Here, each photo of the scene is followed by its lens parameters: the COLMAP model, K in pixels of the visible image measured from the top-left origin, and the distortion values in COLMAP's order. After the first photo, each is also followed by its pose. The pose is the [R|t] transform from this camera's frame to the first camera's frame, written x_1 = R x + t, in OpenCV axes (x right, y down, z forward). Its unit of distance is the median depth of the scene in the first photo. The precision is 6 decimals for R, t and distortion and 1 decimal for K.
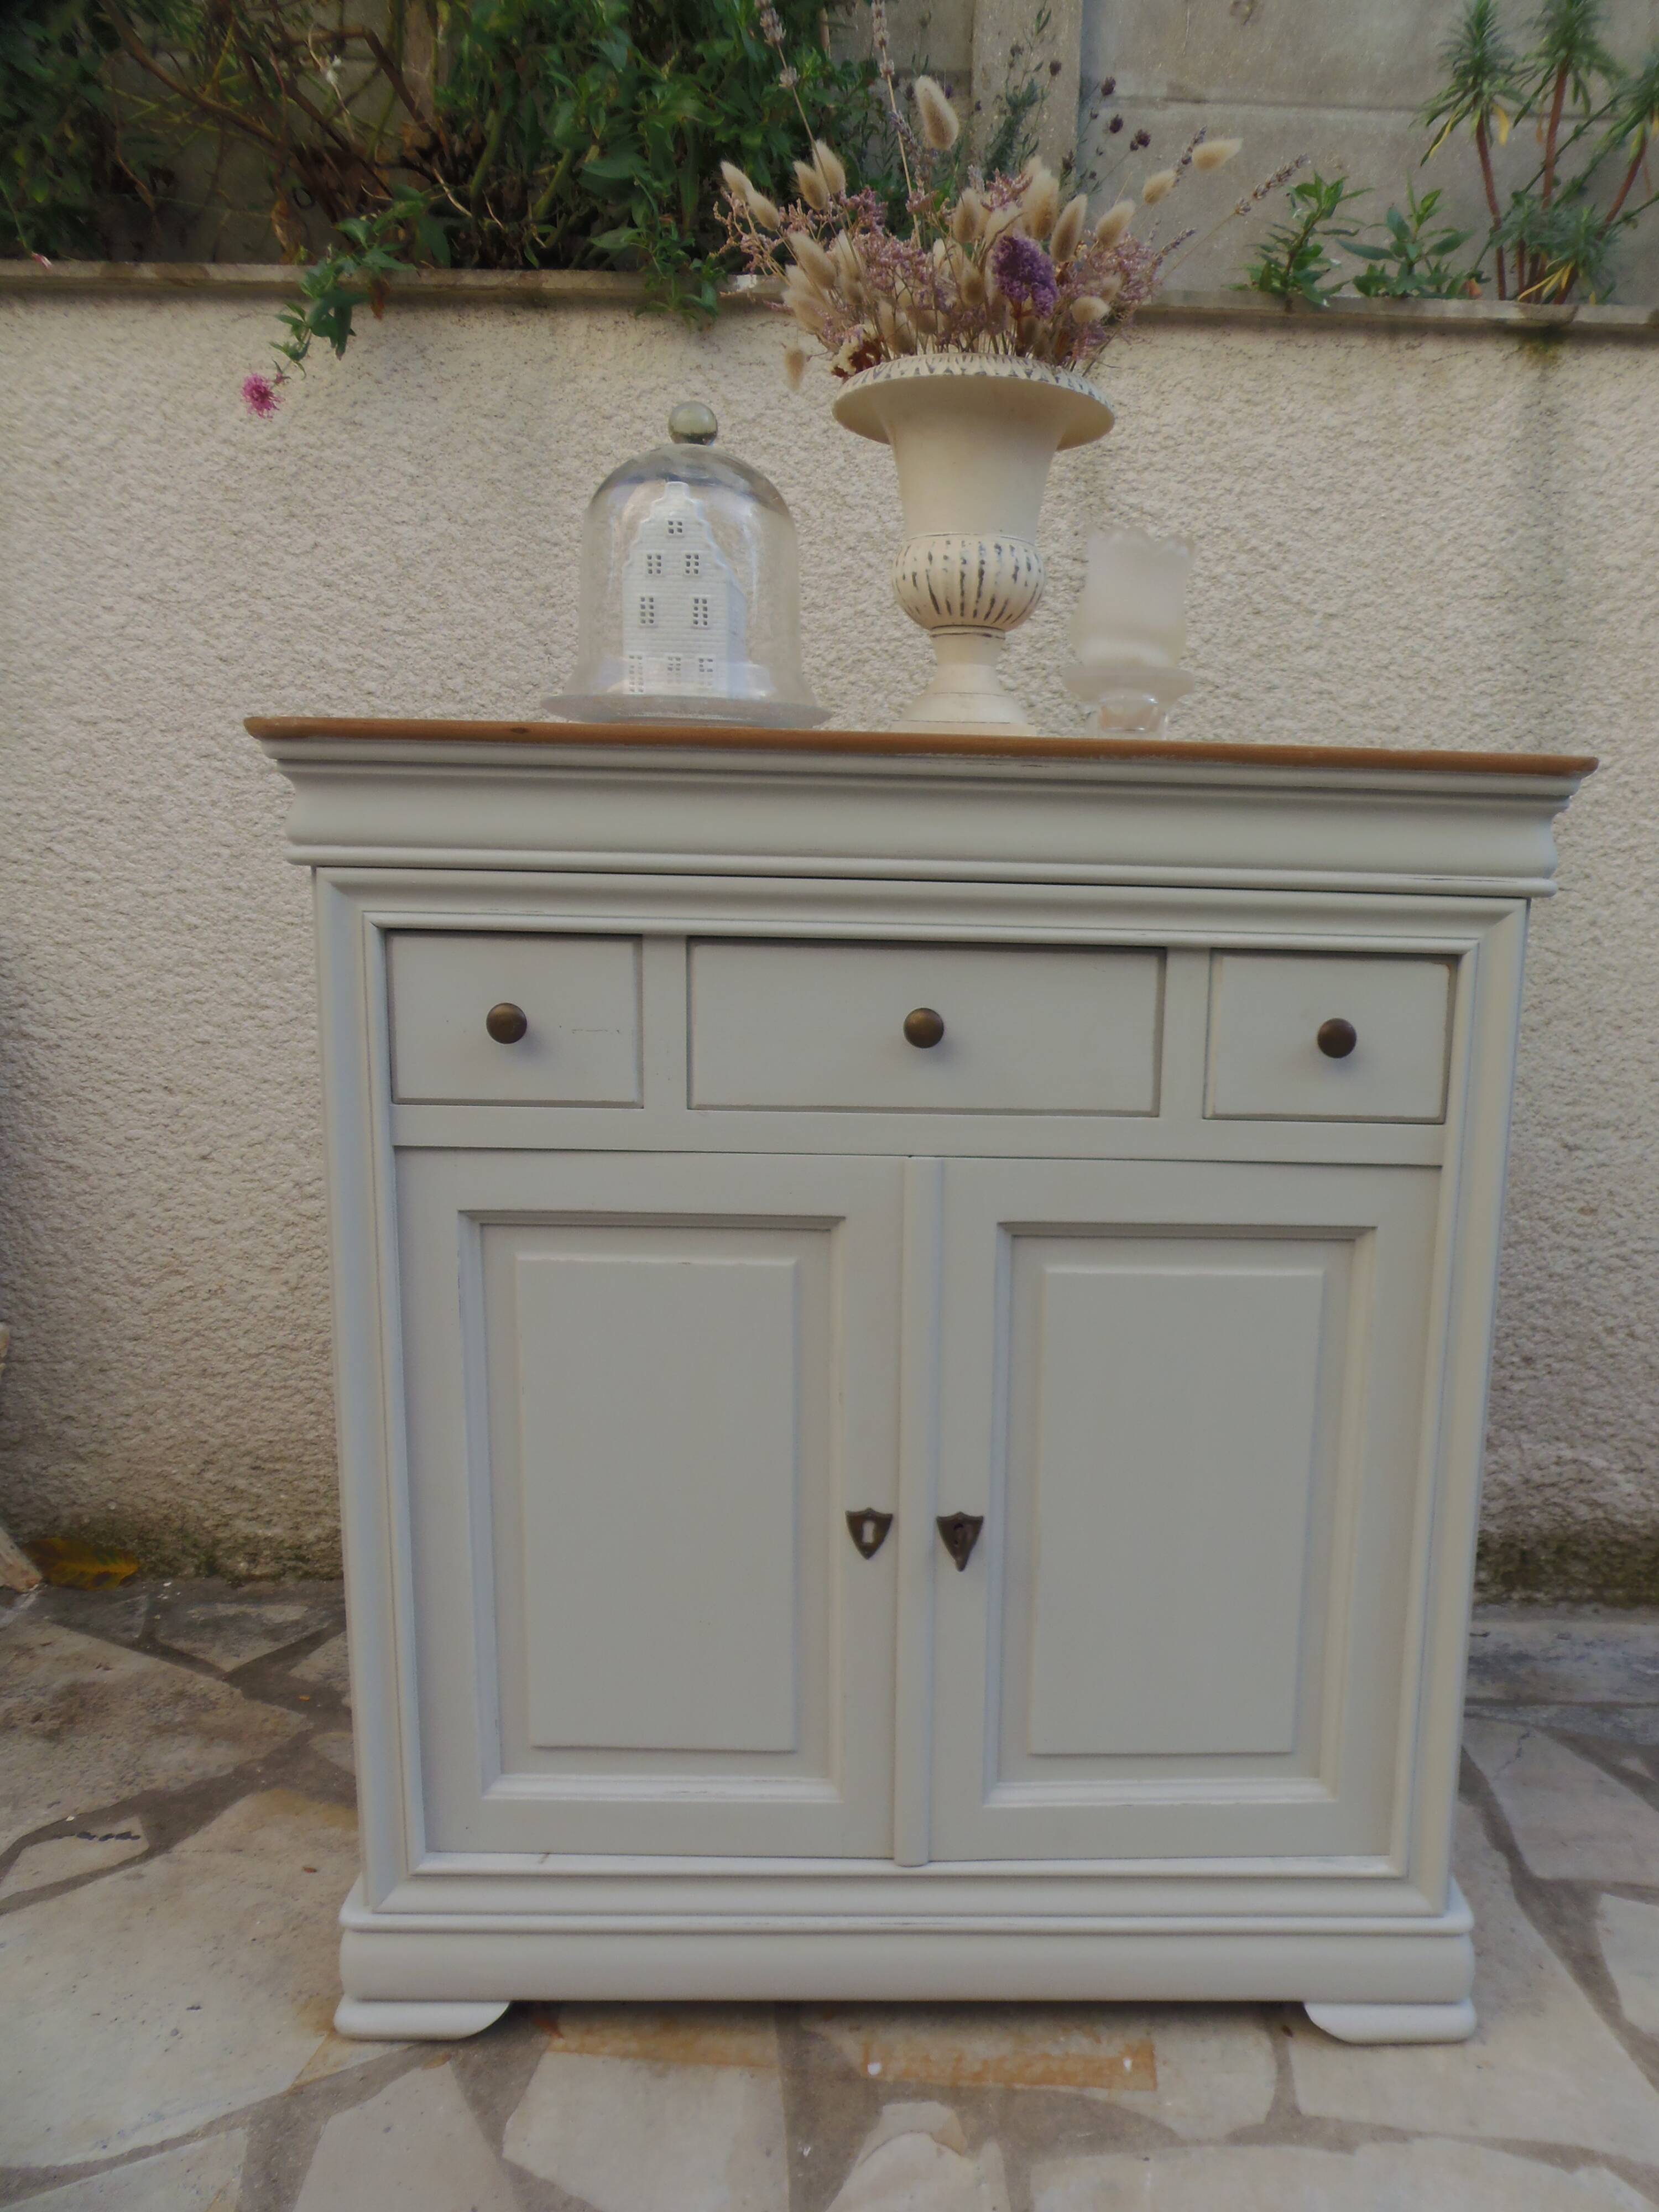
lens RADIAL K [[1617.3, 0, 941.2], [0, 1617.3, 1128.7], [0, 0, 1]] dist [-0.024652, -0.015116]
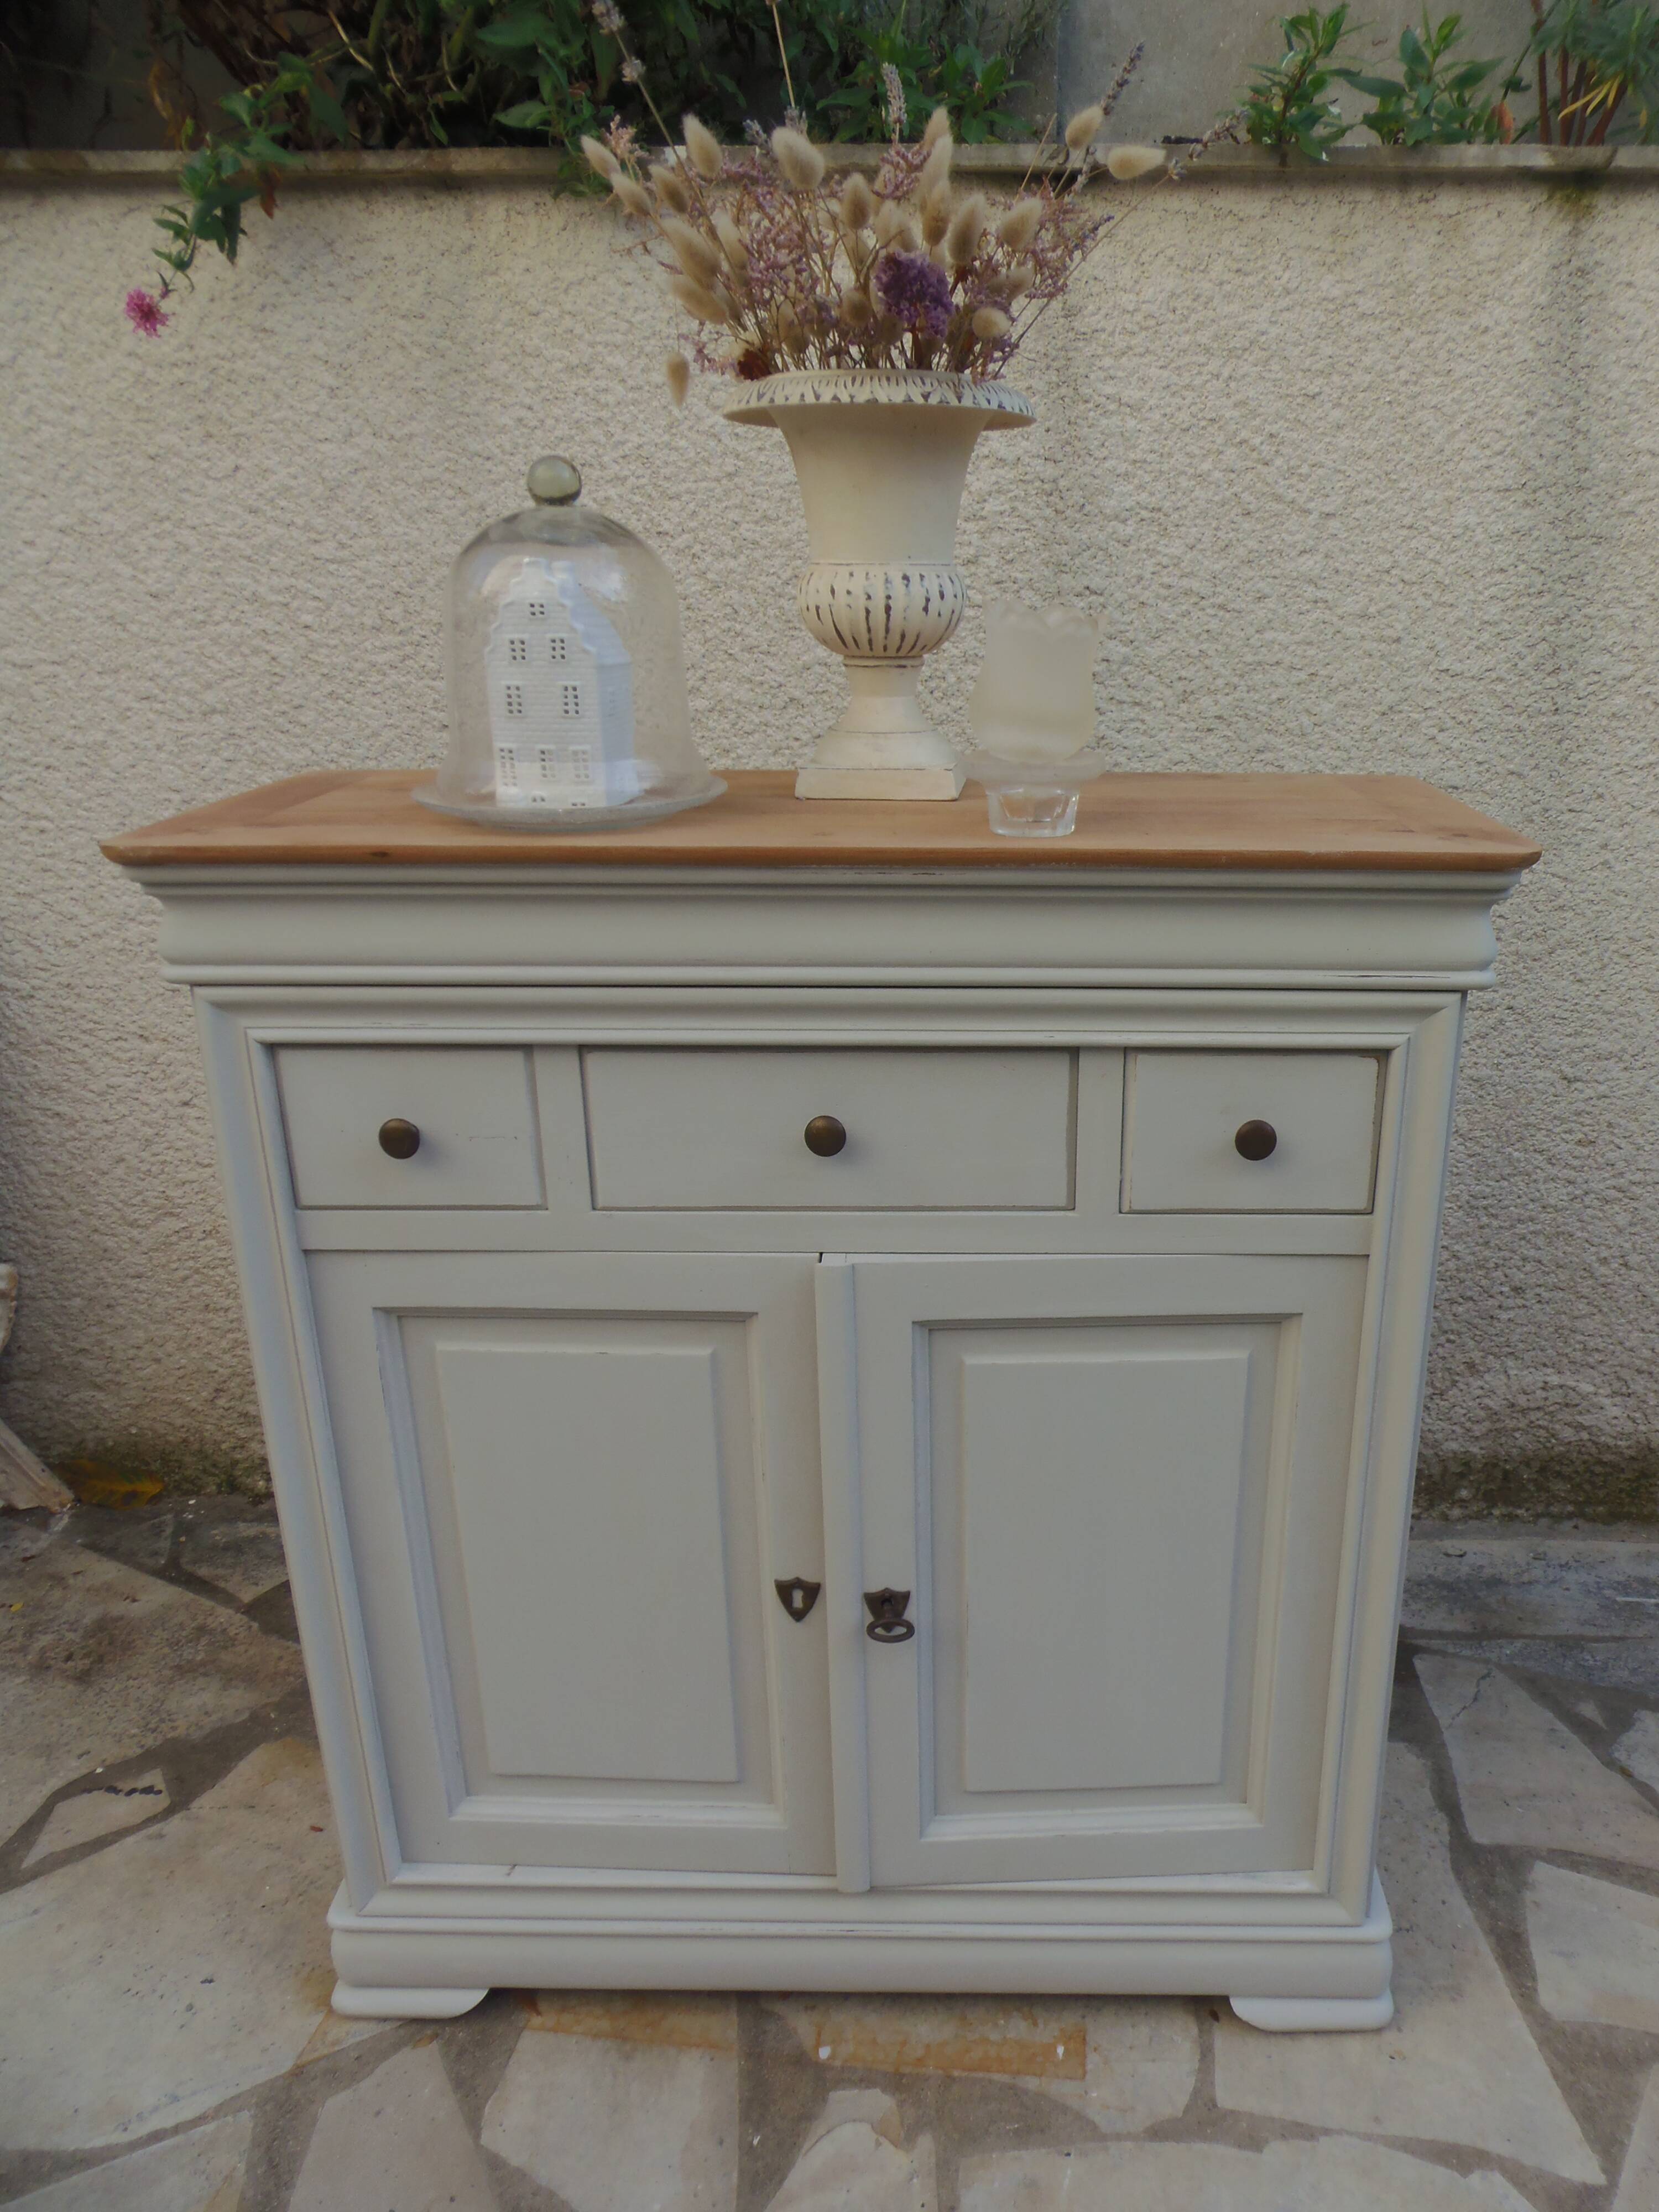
lens RADIAL K [[1617.3, 0, 939.8], [0, 1617.3, 1119.2], [0, 0, 1]] dist [-0.024652, -0.015116]
pose [[0.998888, -0.010555, -0.045949, 0.060259], [0.018217, 0.985332, 0.169675, -0.139991], [0.043484, -0.170323, 0.984428, 0.032242]]
